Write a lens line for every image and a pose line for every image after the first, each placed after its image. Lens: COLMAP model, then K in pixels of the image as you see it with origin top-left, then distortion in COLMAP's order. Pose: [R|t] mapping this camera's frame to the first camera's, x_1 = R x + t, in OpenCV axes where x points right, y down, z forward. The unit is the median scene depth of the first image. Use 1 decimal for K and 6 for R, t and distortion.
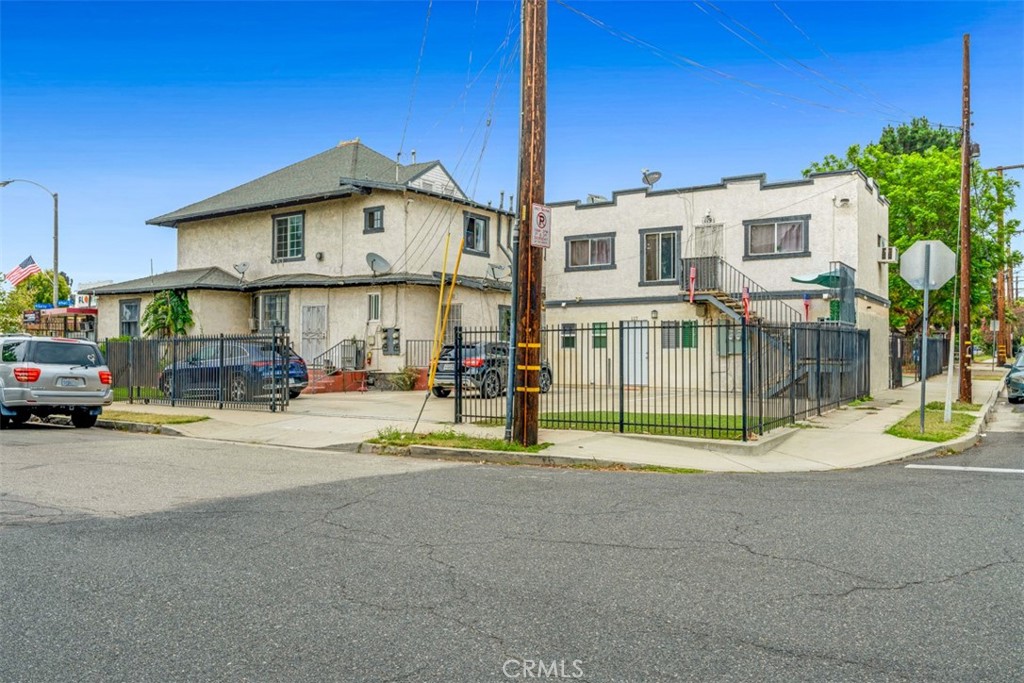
lens RADIAL K [[764.5, 0, 512.5], [0, 764.5, 342.1], [0, 0, 1]] dist [0.009448, 0.002114]
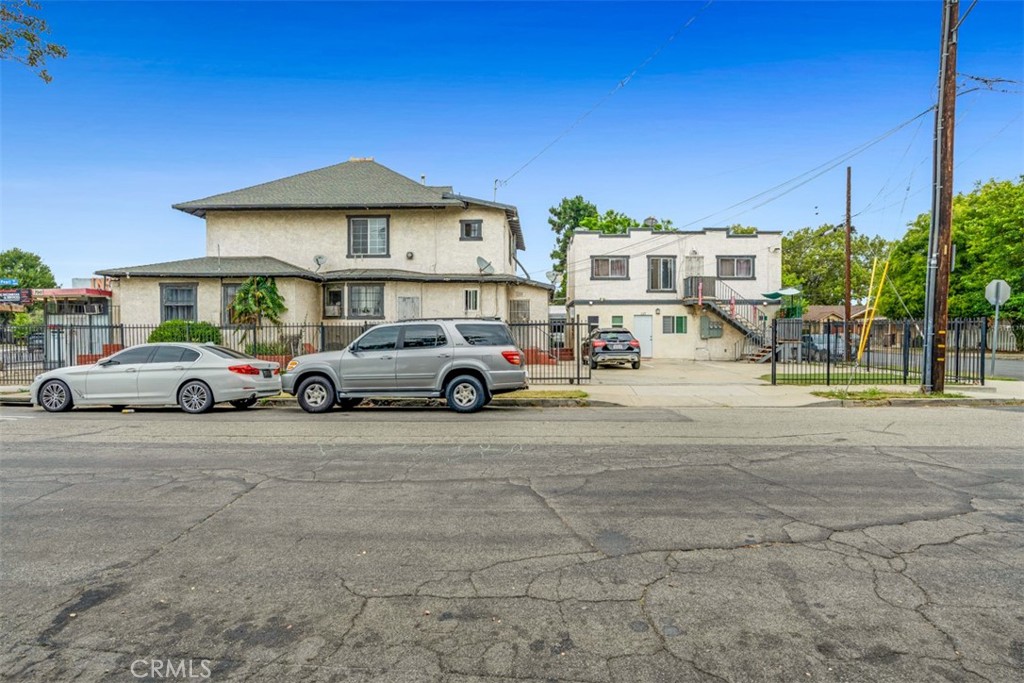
lens RADIAL K [[534.9, 0, 512.3], [0, 534.9, 347.1], [0, 0, 1]] dist [-0.013318, -0.000253]
pose [[0.858960, -0.009680, 0.511951, -0.575518], [-0.007273, 0.999490, 0.031100, 0.003817], [-0.511991, -0.030437, 0.858452, 0.210386]]
